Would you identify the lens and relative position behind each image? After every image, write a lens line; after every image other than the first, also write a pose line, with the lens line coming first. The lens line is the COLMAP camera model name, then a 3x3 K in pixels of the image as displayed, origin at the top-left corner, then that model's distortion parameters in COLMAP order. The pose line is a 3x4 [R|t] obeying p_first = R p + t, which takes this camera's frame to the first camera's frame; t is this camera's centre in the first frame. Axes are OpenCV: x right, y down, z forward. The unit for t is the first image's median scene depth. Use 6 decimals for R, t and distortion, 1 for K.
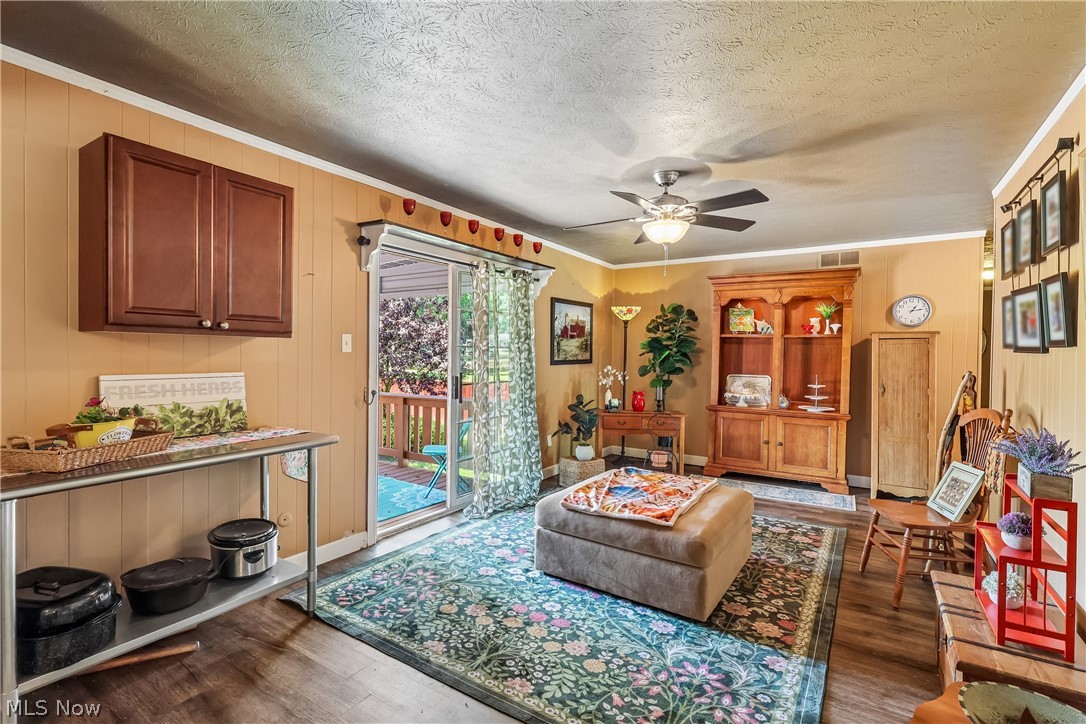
lens RADIAL K [[508.3, 0, 537.9], [0, 508.3, 361.5], [0, 0, 1]] dist [-0.000768, 0.000133]
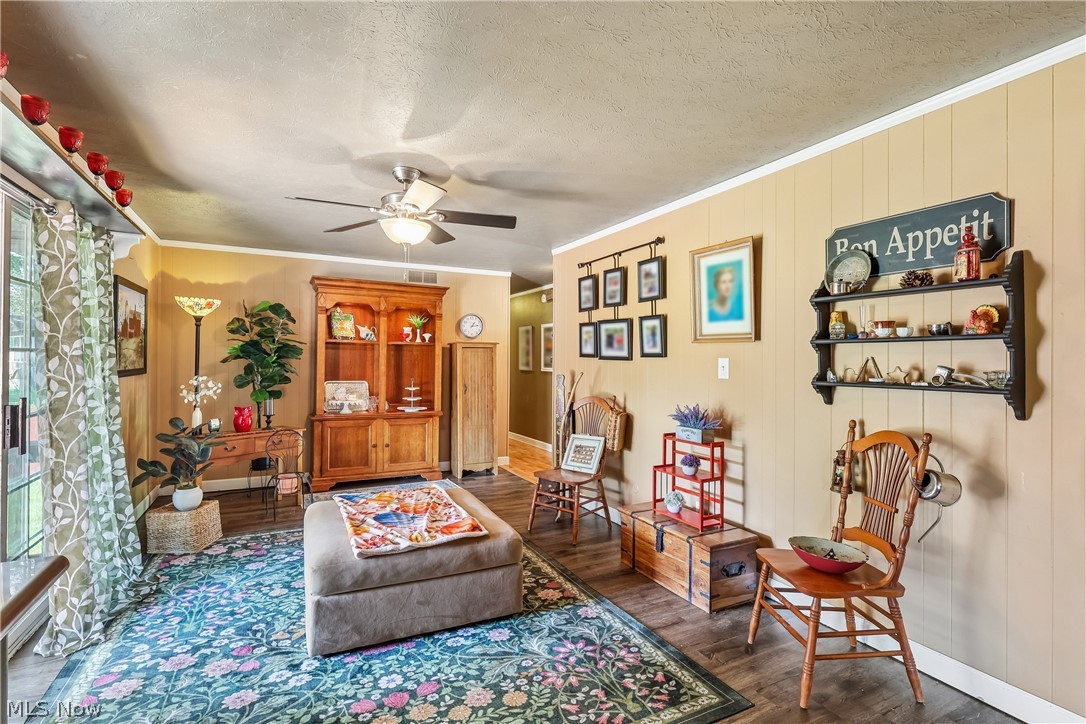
lens RADIAL K [[508.3, 0, 537.9], [0, 508.3, 361.5], [0, 0, 1]] dist [-0.000768, 0.000133]
pose [[0.496432, -0.006749, 0.868049, -0.448347], [0.011772, 0.999930, 0.001042, -0.013814], [-0.867996, 0.009701, 0.496477, 0.328792]]
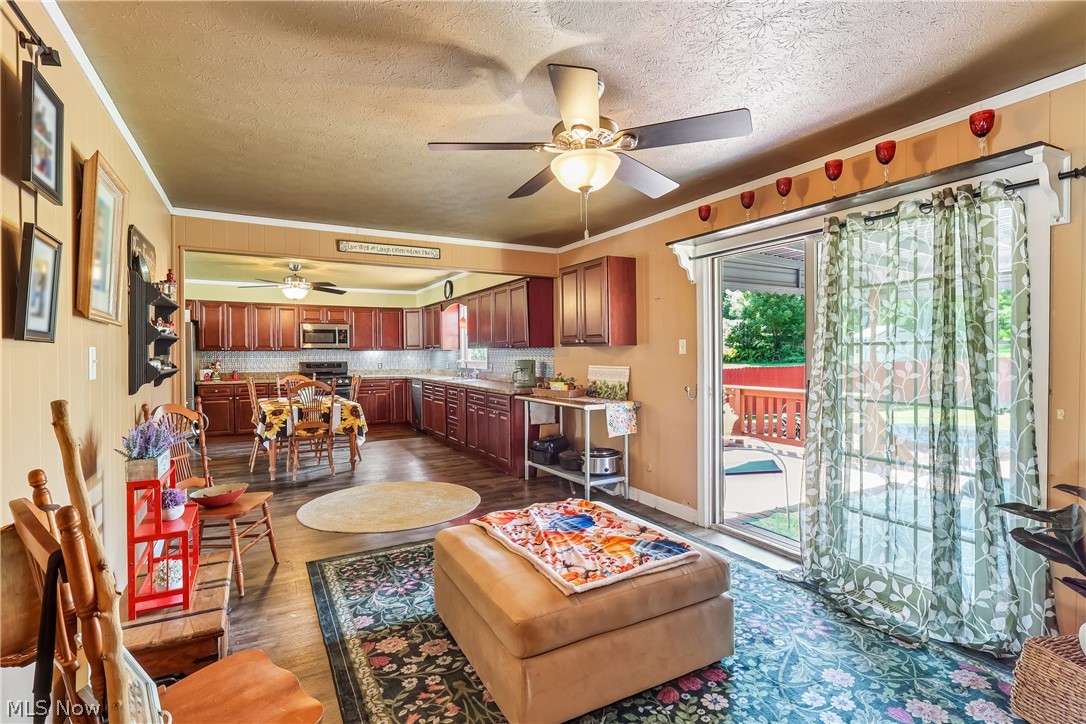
lens RADIAL K [[508.3, 0, 537.9], [0, 508.3, 361.5], [0, 0, 1]] dist [-0.000768, 0.000133]
pose [[-0.465519, 0.006969, -0.885011, 0.883635], [-0.015874, 0.999742, 0.016222, -0.014649], [0.884896, 0.021600, -0.465288, 1.273020]]
